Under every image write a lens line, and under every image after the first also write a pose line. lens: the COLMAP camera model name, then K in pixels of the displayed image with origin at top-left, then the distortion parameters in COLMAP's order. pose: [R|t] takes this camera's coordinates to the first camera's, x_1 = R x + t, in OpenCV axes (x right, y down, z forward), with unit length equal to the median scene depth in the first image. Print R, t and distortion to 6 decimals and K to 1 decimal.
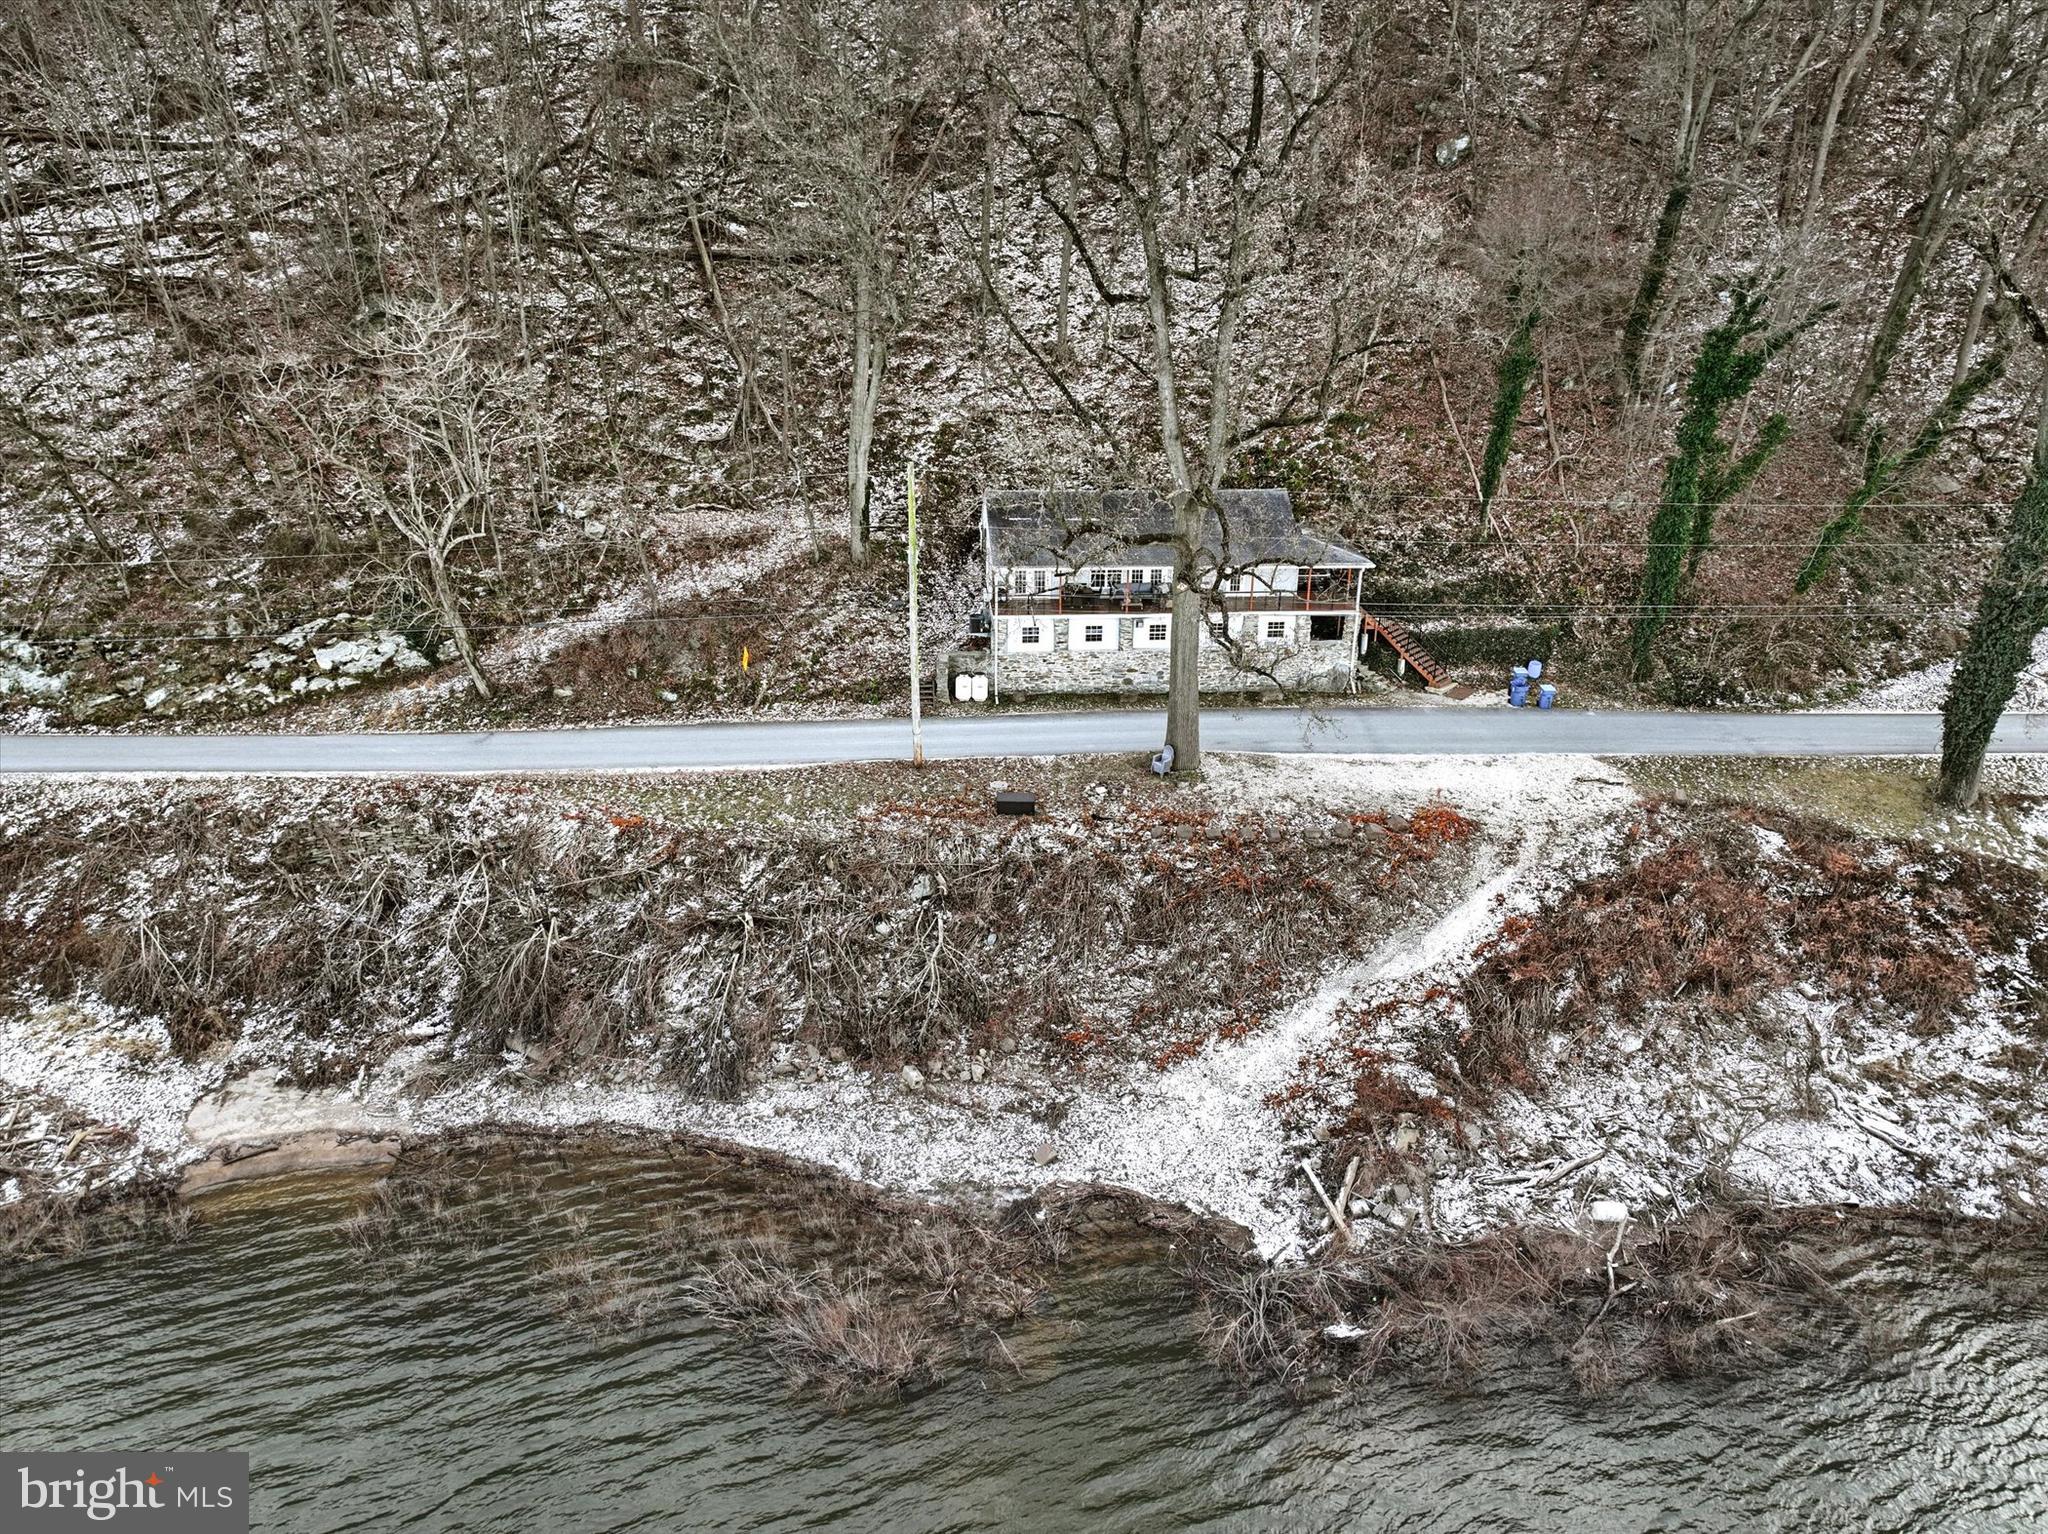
lens RADIAL K [[1438.7, 0, 1021.7], [0, 1438.7, 770.9], [0, 0, 1]] dist [0.002515, 0.013845]
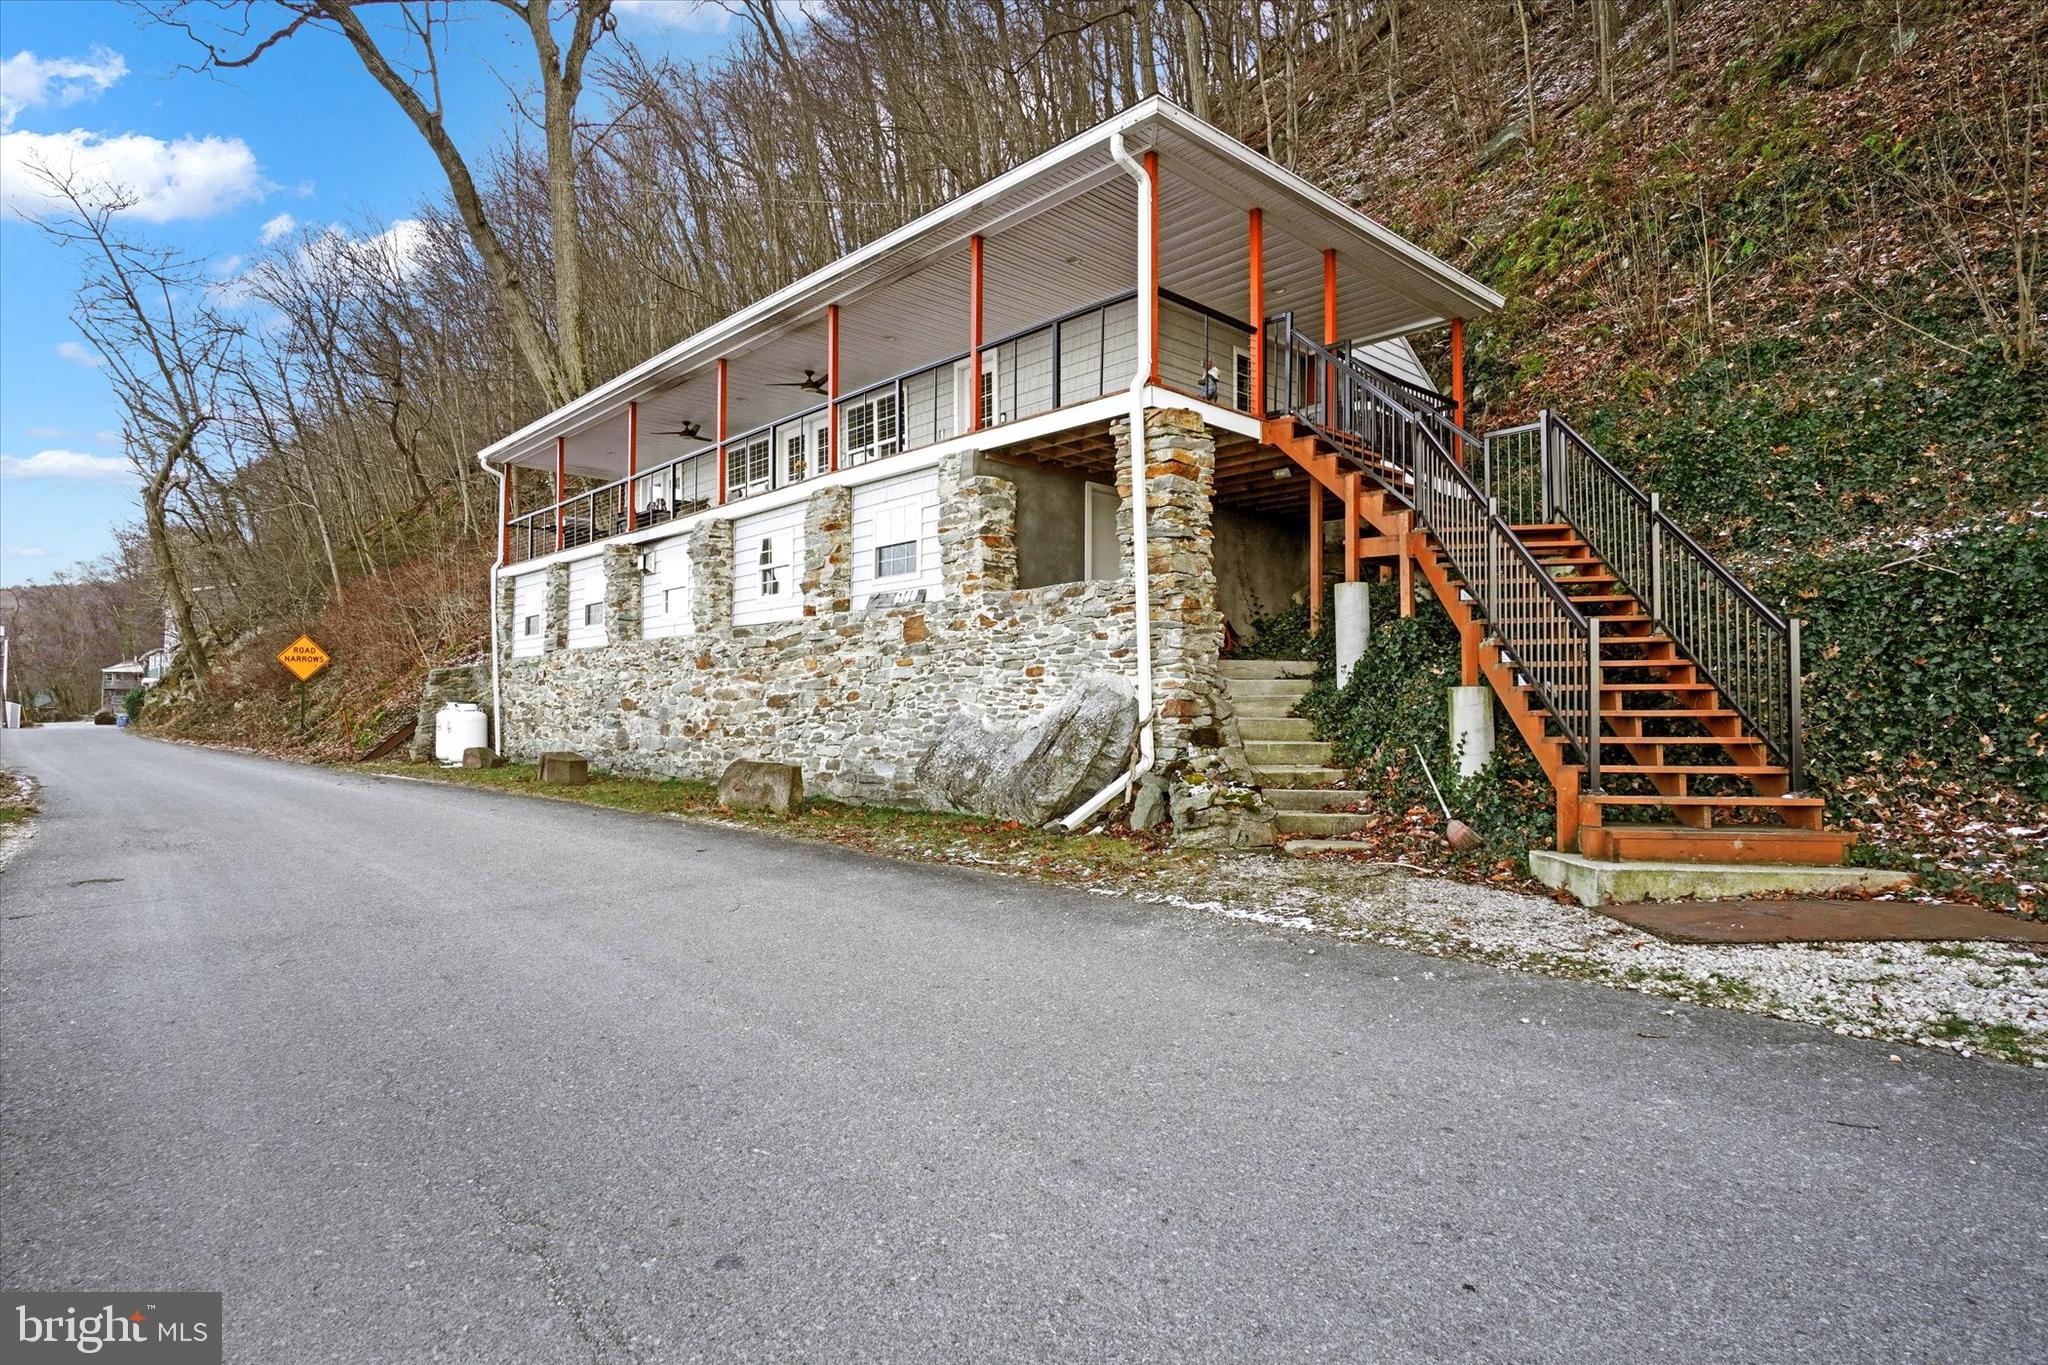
lens RADIAL K [[1111.1, 0, 1022.4], [0, 1111.1, 686.5], [0, 0, 1]] dist [-0.021437, 0.000333]
pose [[0.617116, -0.026084, -0.786440, 0.355345], [-0.295289, 0.918730, -0.262184, -0.035555], [0.729365, 0.394025, 0.559260, 0.977174]]
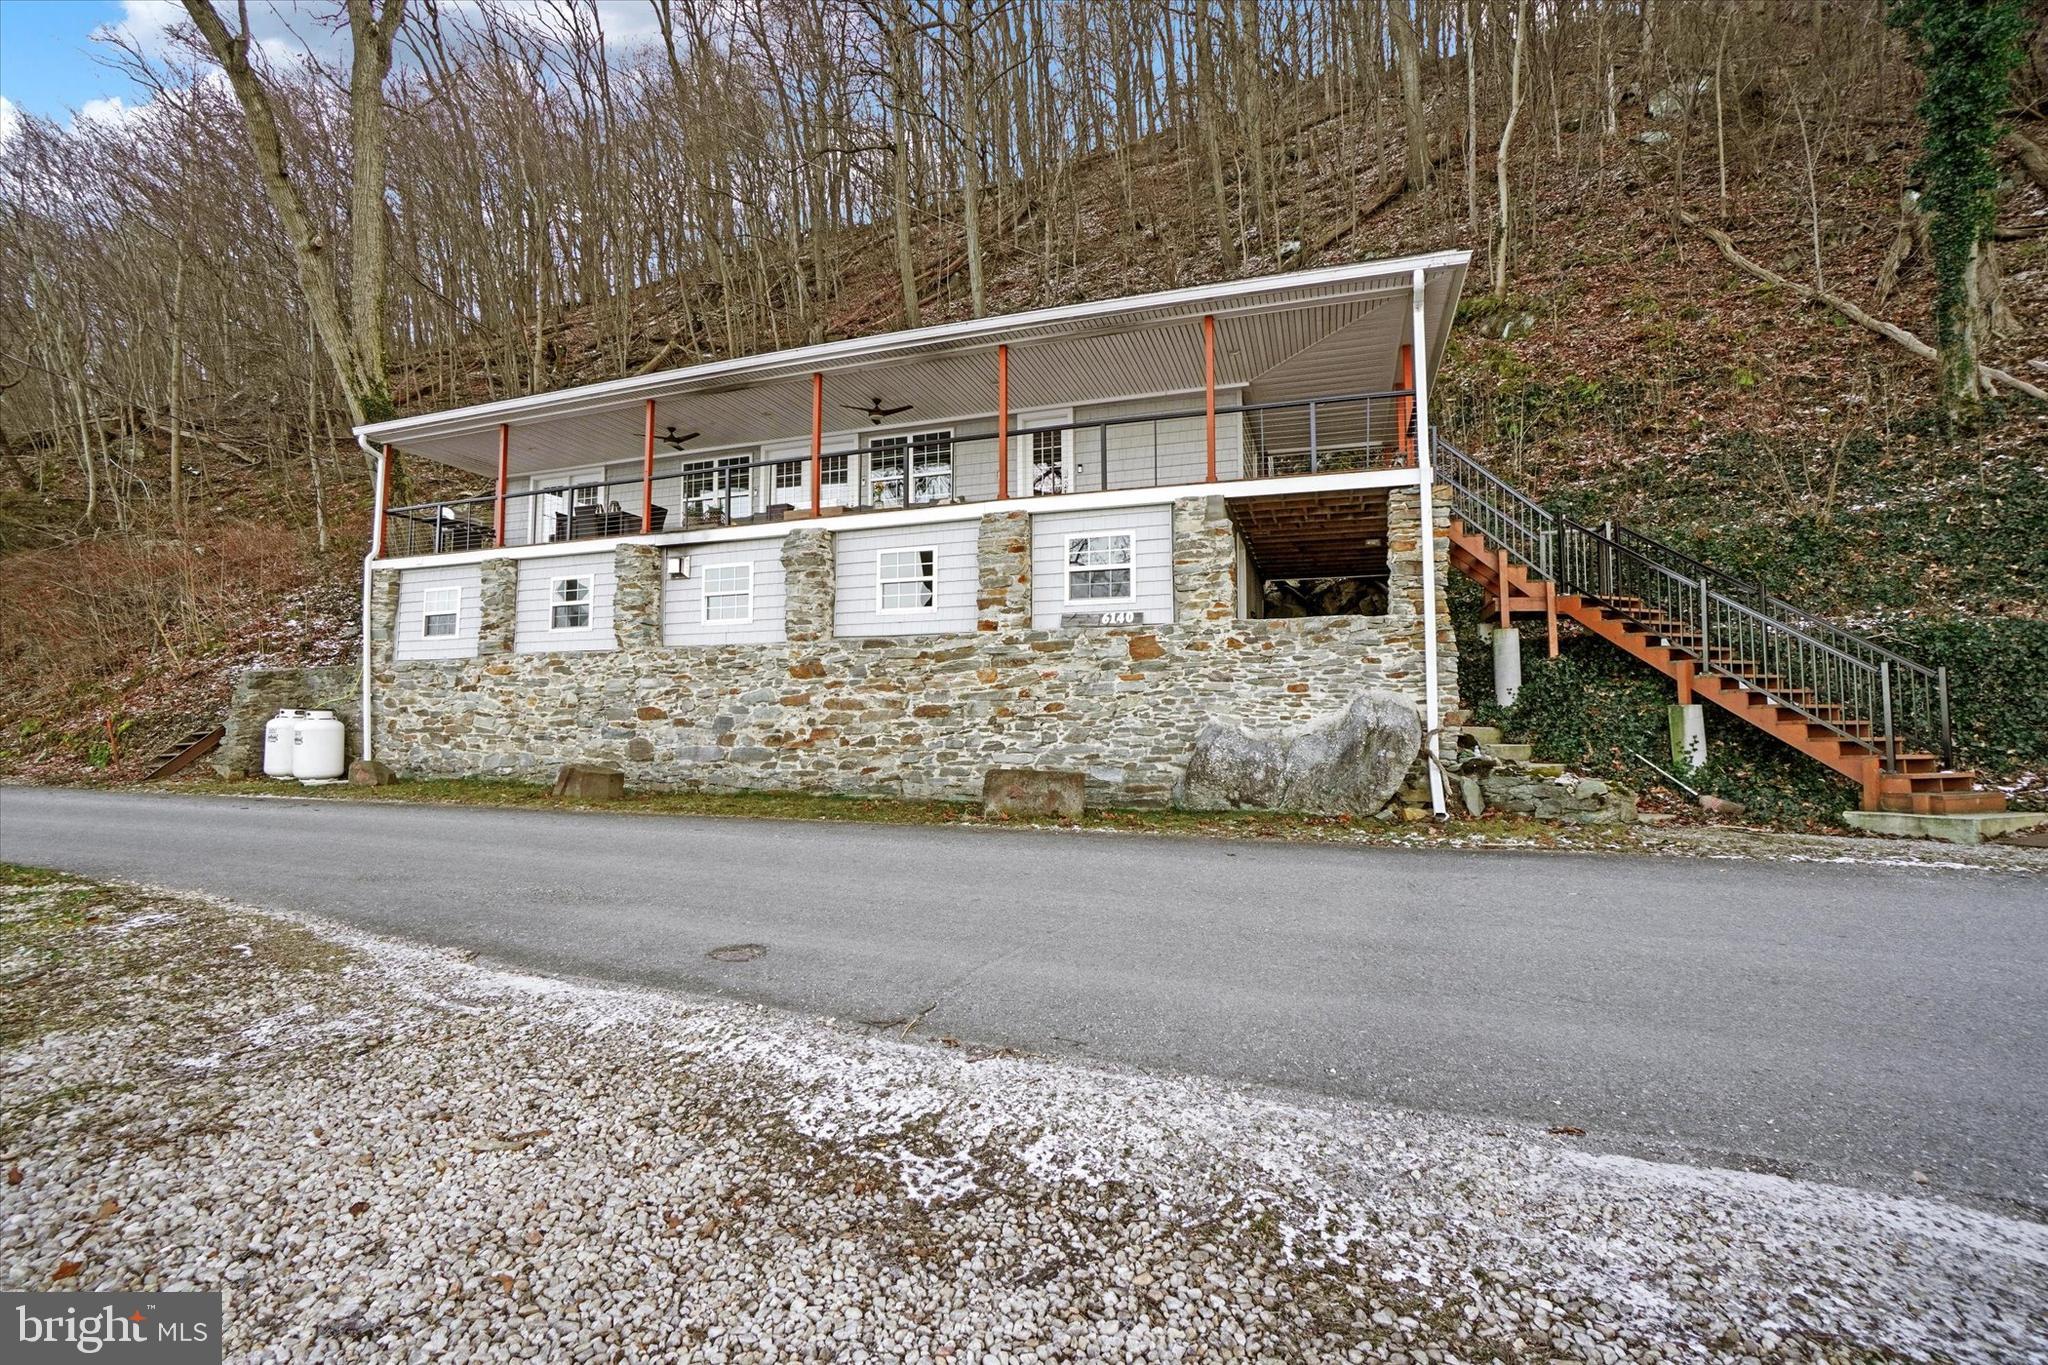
lens RADIAL K [[917.1, 0, 999.5], [0, 917.1, 688.3], [0, 0, 1]] dist [-0.054457, 0.010644]
pose [[0.906279, -0.024035, -0.421996, 0.244906], [-0.159175, 0.905476, -0.393416, -0.008924], [0.391563, 0.423716, 0.816789, 0.916283]]
